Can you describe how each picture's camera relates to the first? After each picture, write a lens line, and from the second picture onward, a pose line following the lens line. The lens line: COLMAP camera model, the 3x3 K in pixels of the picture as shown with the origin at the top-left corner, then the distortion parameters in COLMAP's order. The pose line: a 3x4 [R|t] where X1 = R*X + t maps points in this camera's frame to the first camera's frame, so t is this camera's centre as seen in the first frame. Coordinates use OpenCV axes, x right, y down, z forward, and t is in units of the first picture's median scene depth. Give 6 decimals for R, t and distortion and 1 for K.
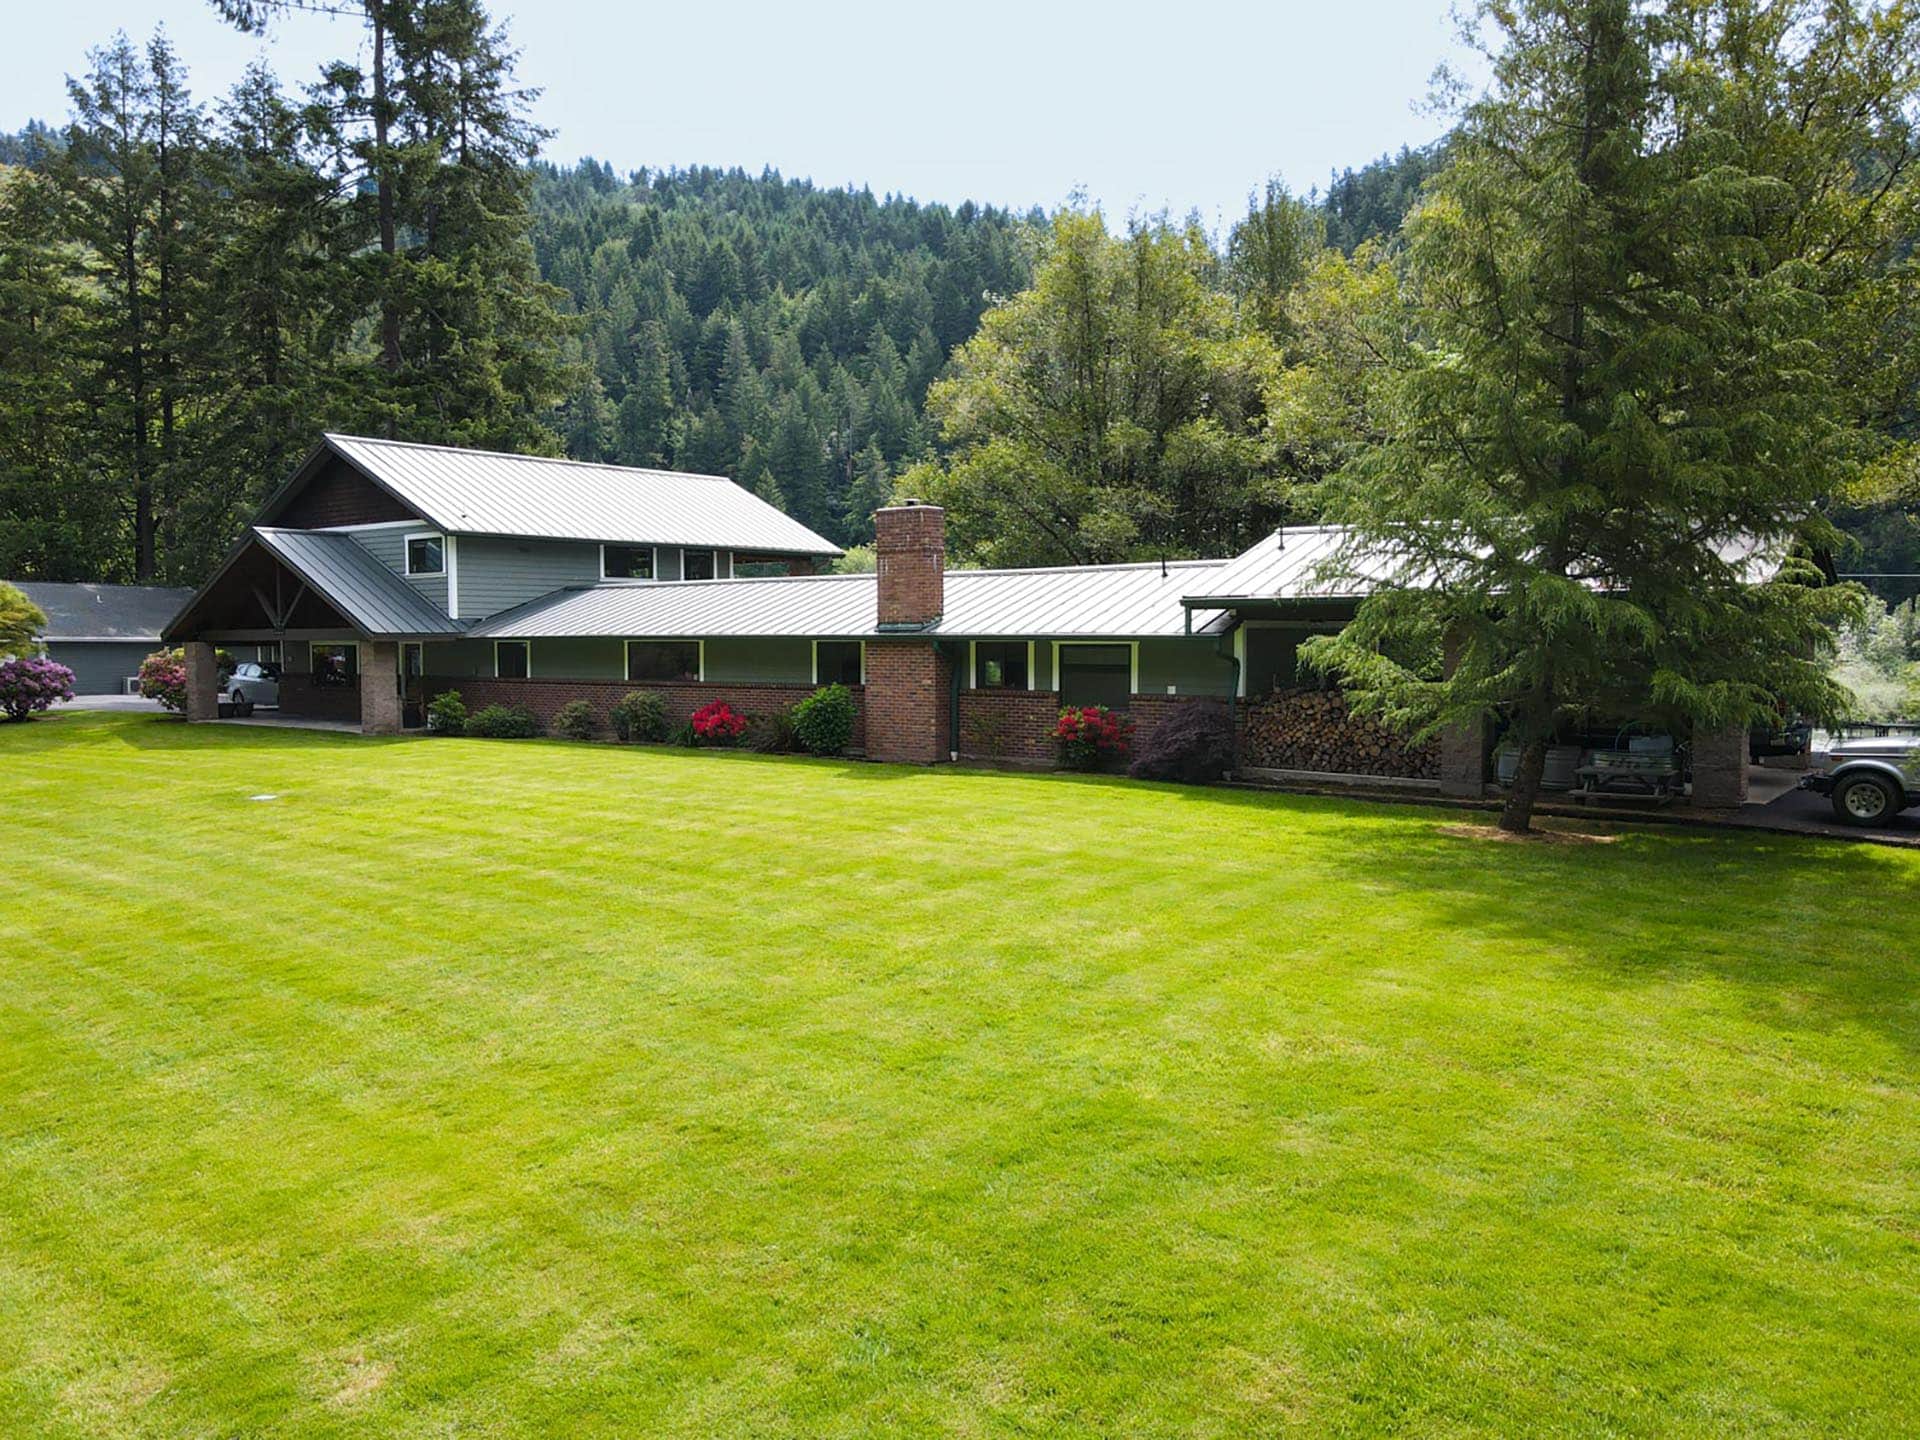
lens RADIAL K [[1496.0, 0, 953.4], [0, 1496.0, 715.9], [0, 0, 1]] dist [-0.032699, 0.091266]
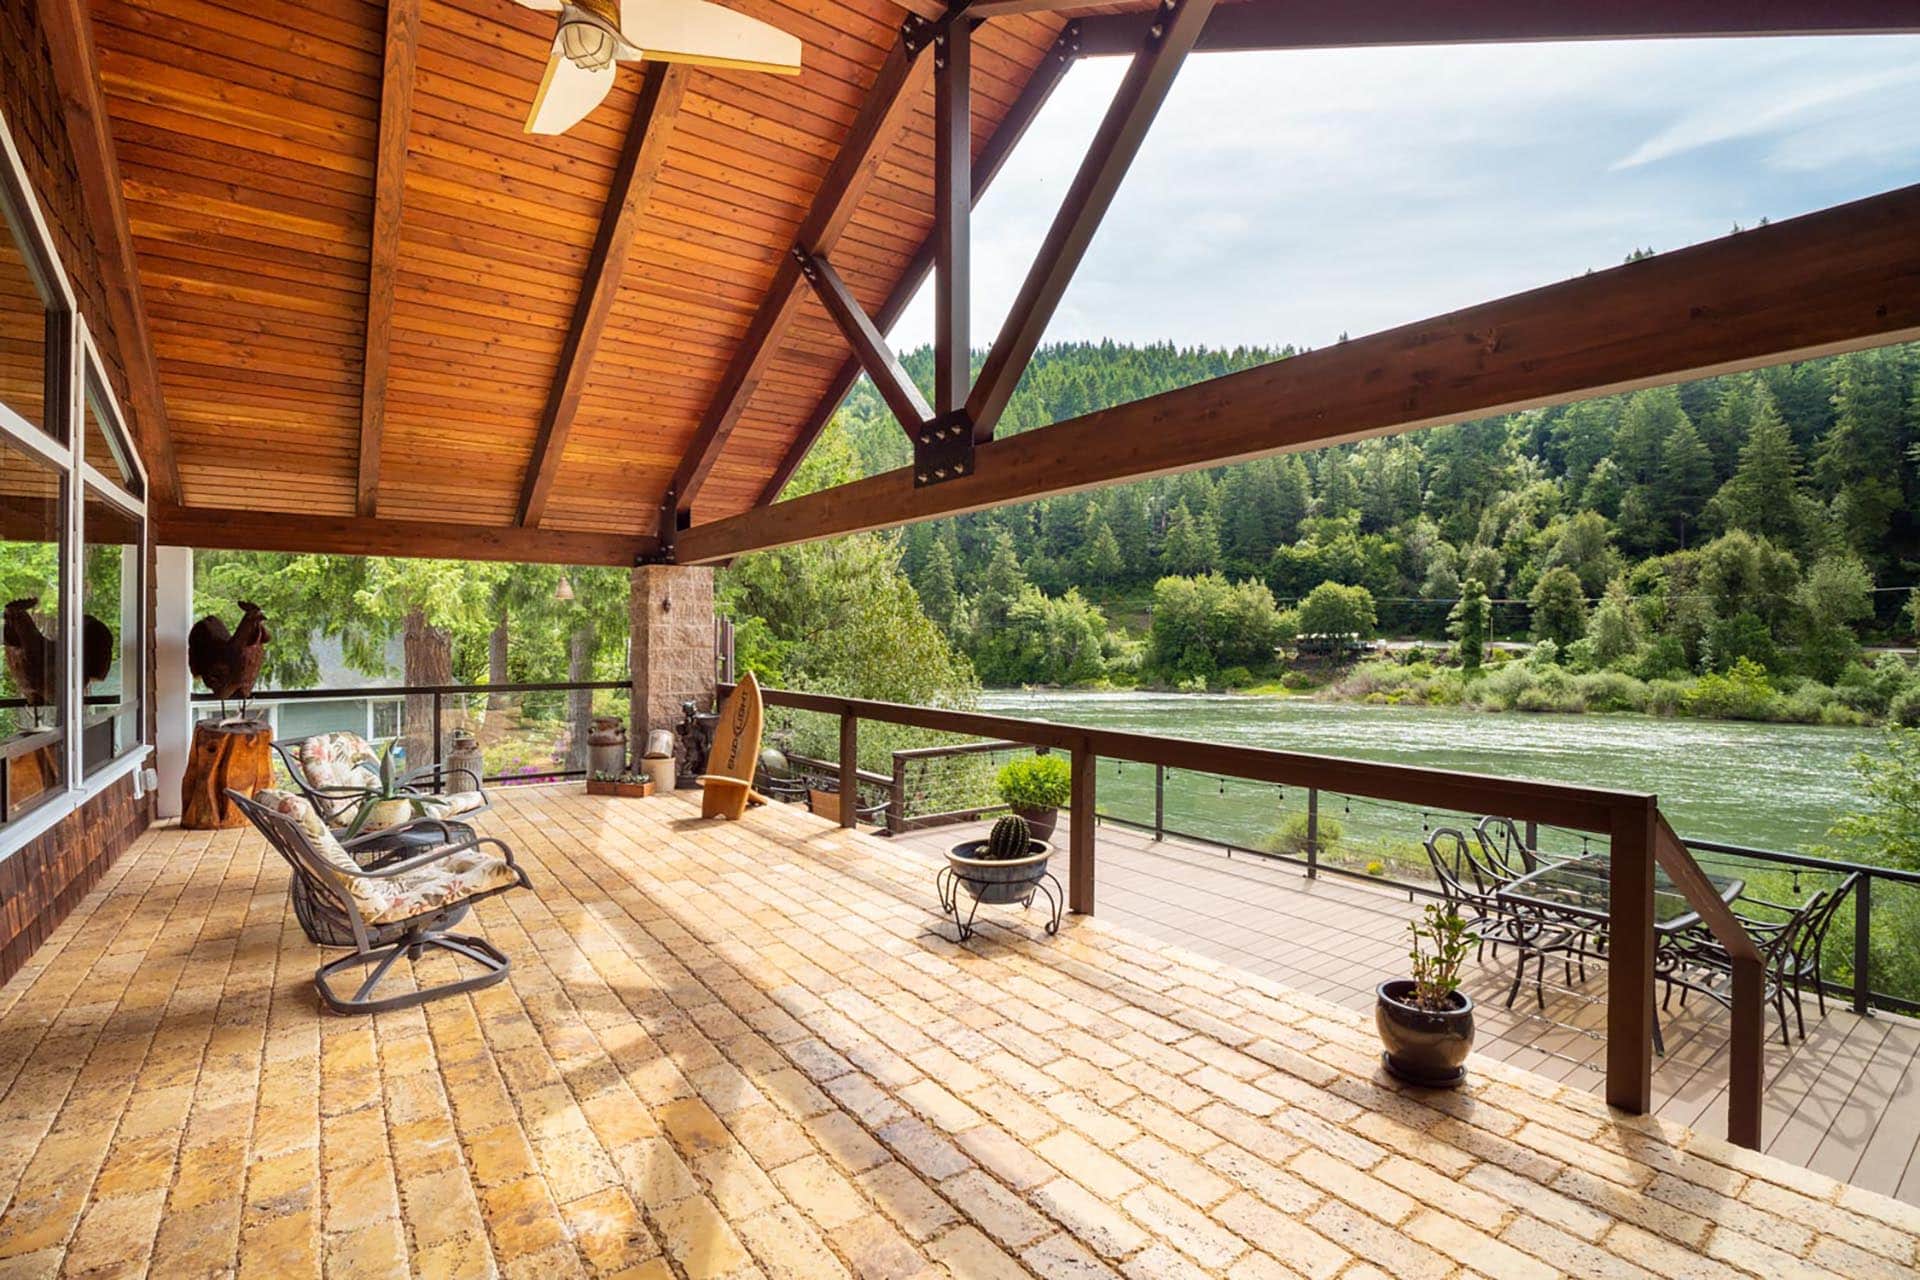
lens RADIAL K [[870.7, 0, 969.5], [0, 870.7, 625.0], [0, 0, 1]] dist [-0.003993, -0.009193]
pose [[0.963254, 0.002151, -0.268584, -0.017212], [-0.018966, 0.998016, -0.060029, -0.010660], [0.267923, 0.062917, 0.961384, 0.113330]]
